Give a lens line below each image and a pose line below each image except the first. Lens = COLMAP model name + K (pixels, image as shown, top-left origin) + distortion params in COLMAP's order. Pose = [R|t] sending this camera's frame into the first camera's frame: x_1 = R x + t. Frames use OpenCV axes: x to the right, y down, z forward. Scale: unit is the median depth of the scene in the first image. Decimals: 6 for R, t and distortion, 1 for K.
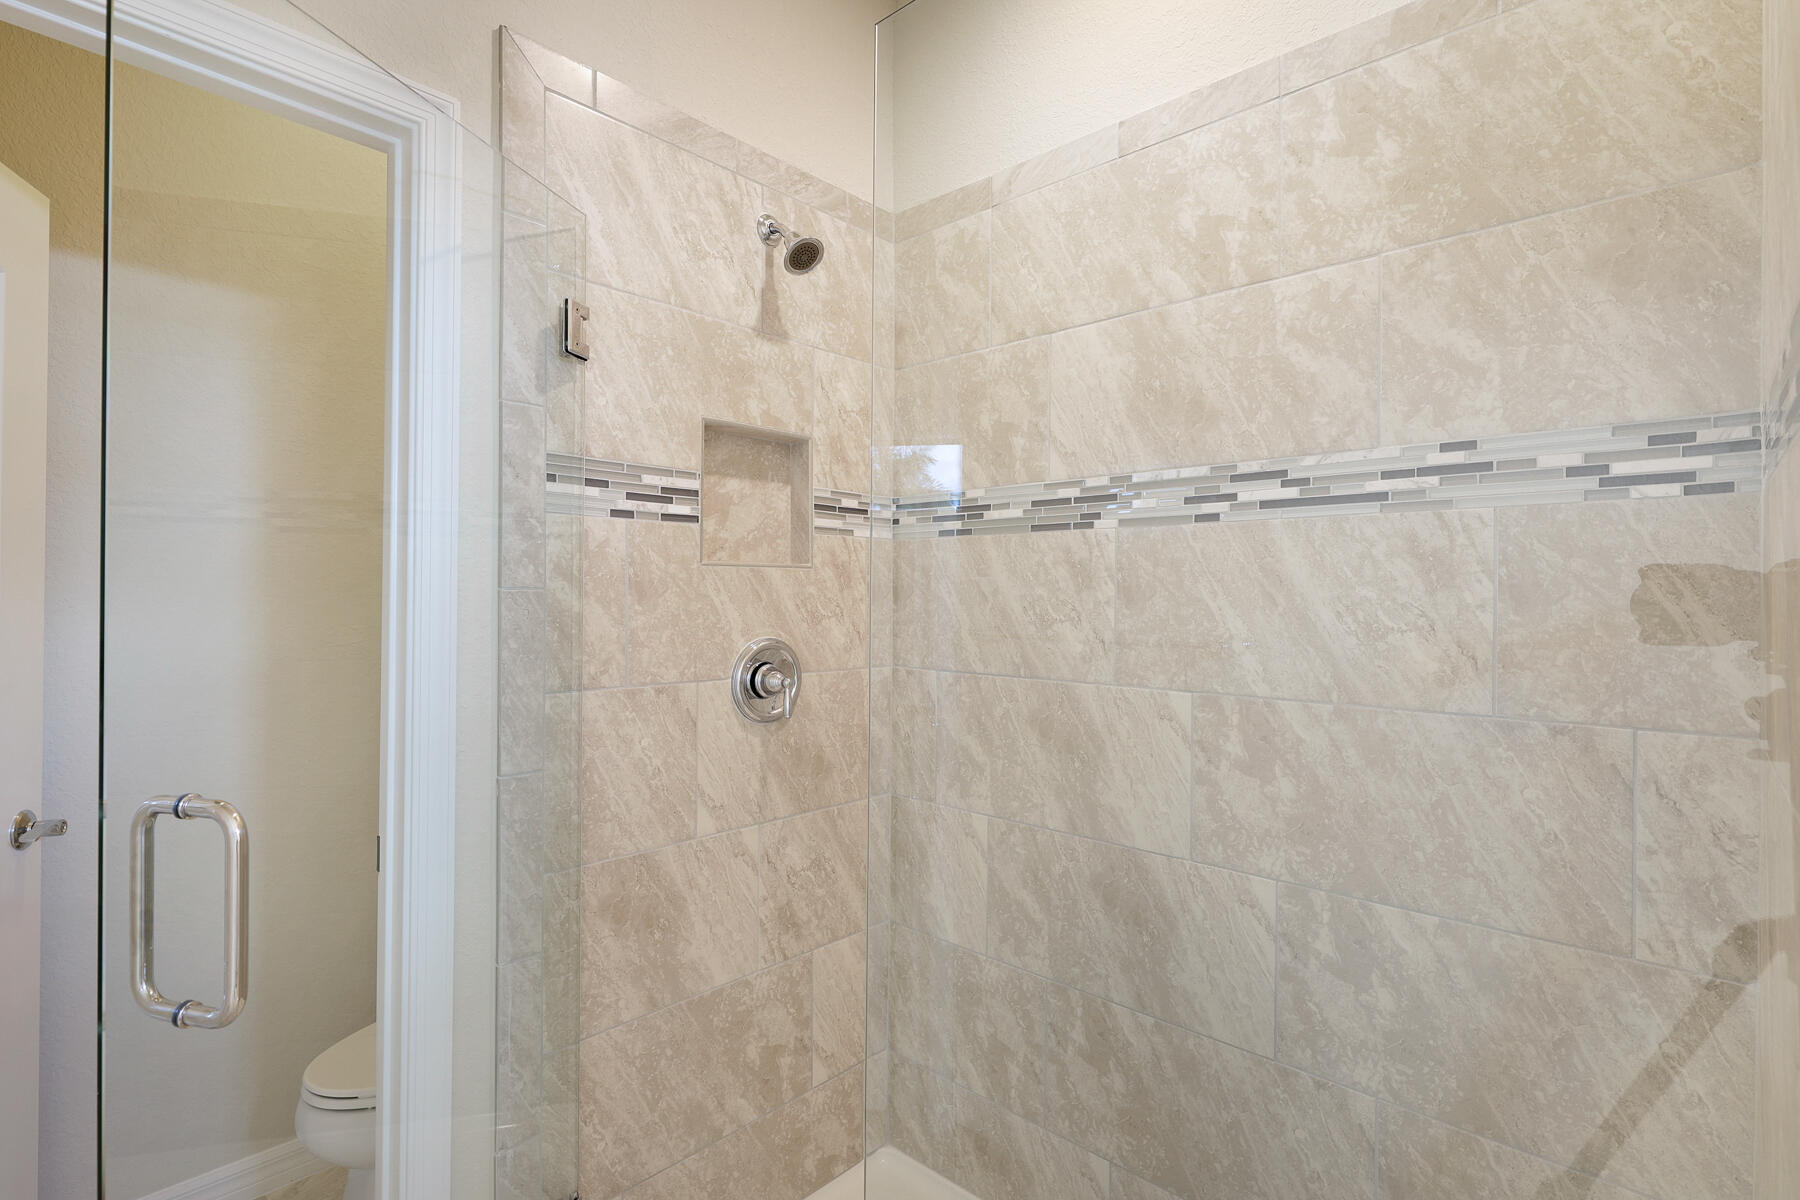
lens RADIAL K [[849.4, 0, 903.7], [0, 849.4, 588.4], [0, 0, 1]] dist [0.000714, -0.000030]
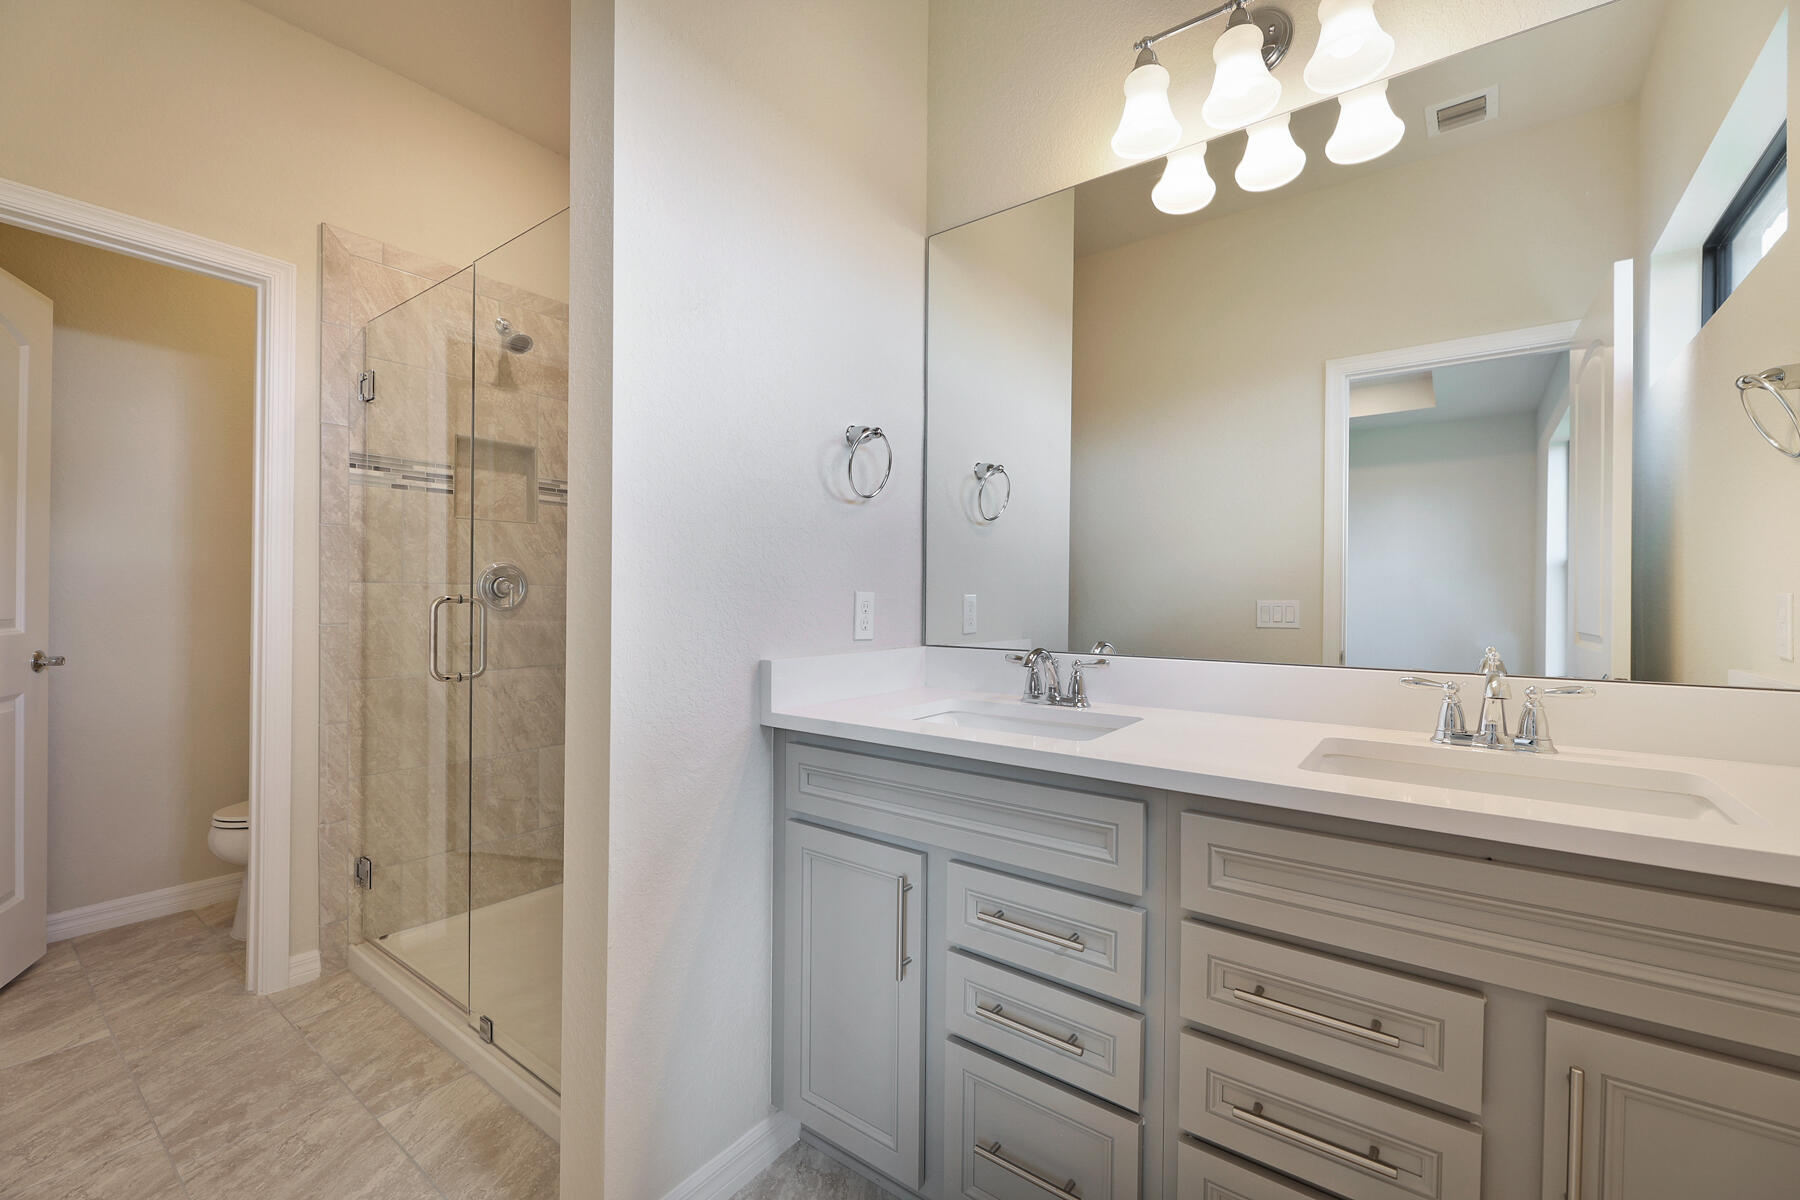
lens RADIAL K [[762.5, 0, 923.2], [0, 762.5, 597.2], [0, 0, 1]] dist [-0.001037, -0.004914]
pose [[0.994128, 0.004759, 0.108107, 0.558816], [-0.005810, 0.999939, 0.009414, 0.116349], [-0.108055, -0.009987, 0.994095, -0.680994]]
